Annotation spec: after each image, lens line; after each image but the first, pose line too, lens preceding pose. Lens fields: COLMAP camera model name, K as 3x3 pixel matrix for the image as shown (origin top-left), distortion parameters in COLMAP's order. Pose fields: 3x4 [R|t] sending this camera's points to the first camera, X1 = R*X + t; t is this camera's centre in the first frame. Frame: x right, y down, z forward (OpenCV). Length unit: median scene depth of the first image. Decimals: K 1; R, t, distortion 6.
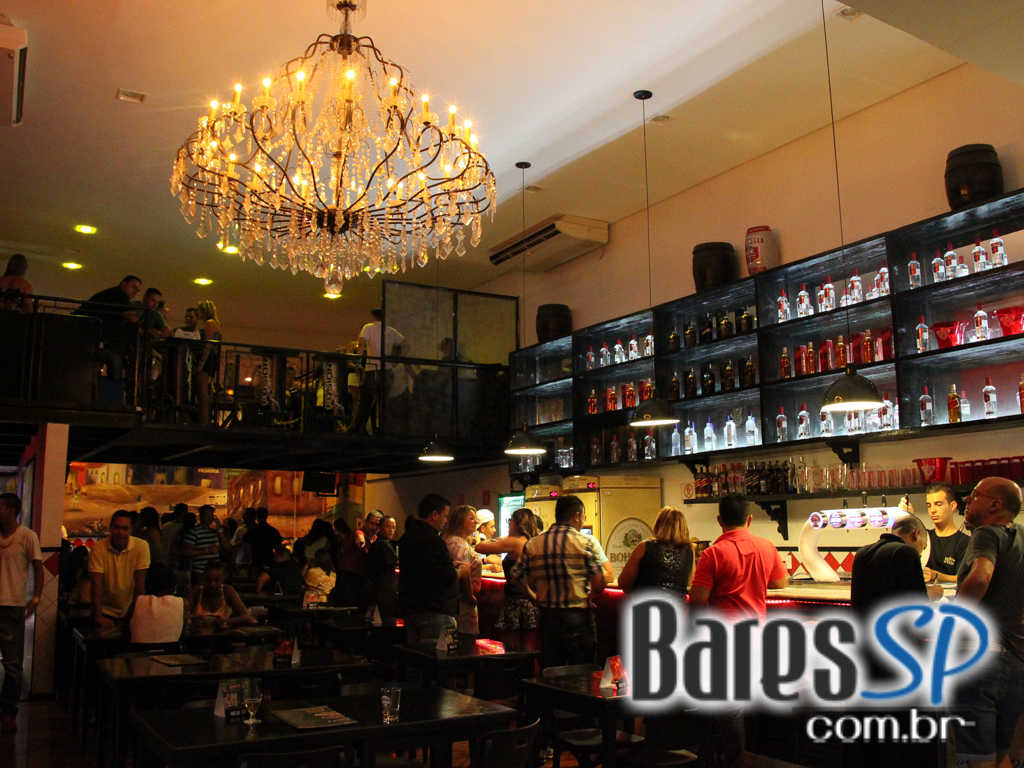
lens RADIAL K [[962.4, 0, 507.2], [0, 962.4, 393.4], [0, 0, 1]] dist [-0.159138, 0.108770]
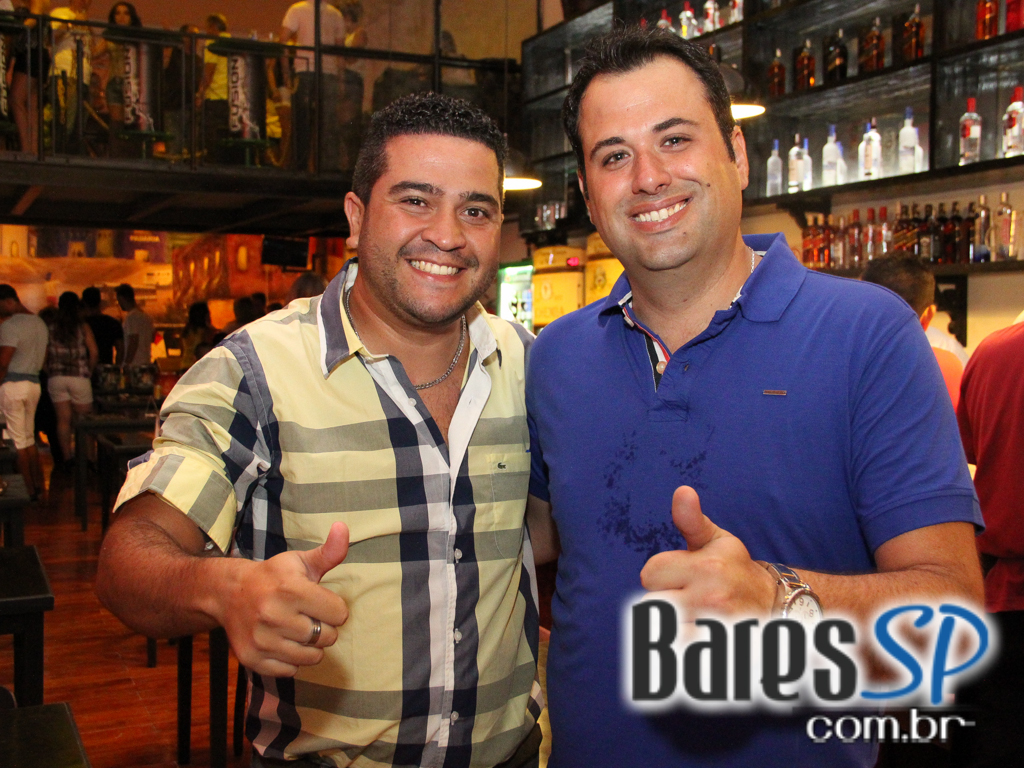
lens RADIAL K [[1162.2, 0, 501.8], [0, 1162.2, 386.5], [0, 0, 1]] dist [-0.141414, 0.379388]
pose [[0.996099, 0.017678, -0.086450, 0.065547], [-0.000448, 0.980726, 0.195388, 0.036450], [0.088238, -0.194587, 0.976908, 0.245913]]
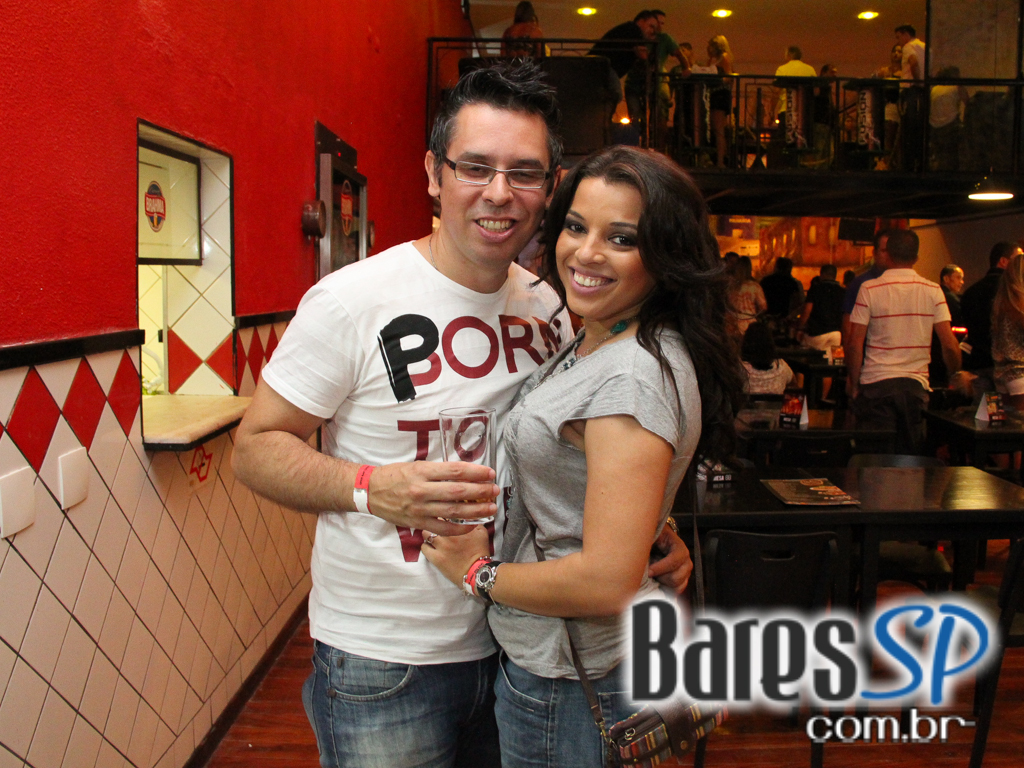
lens RADIAL K [[962.4, 0, 507.2], [0, 962.4, 393.4], [0, 0, 1]] dist [-0.159138, 0.108770]
pose [[0.850604, 0.067223, -0.521492, 0.000240], [0.067526, 0.969615, 0.235131, 0.015687], [0.521453, -0.235217, 0.820219, 0.069000]]
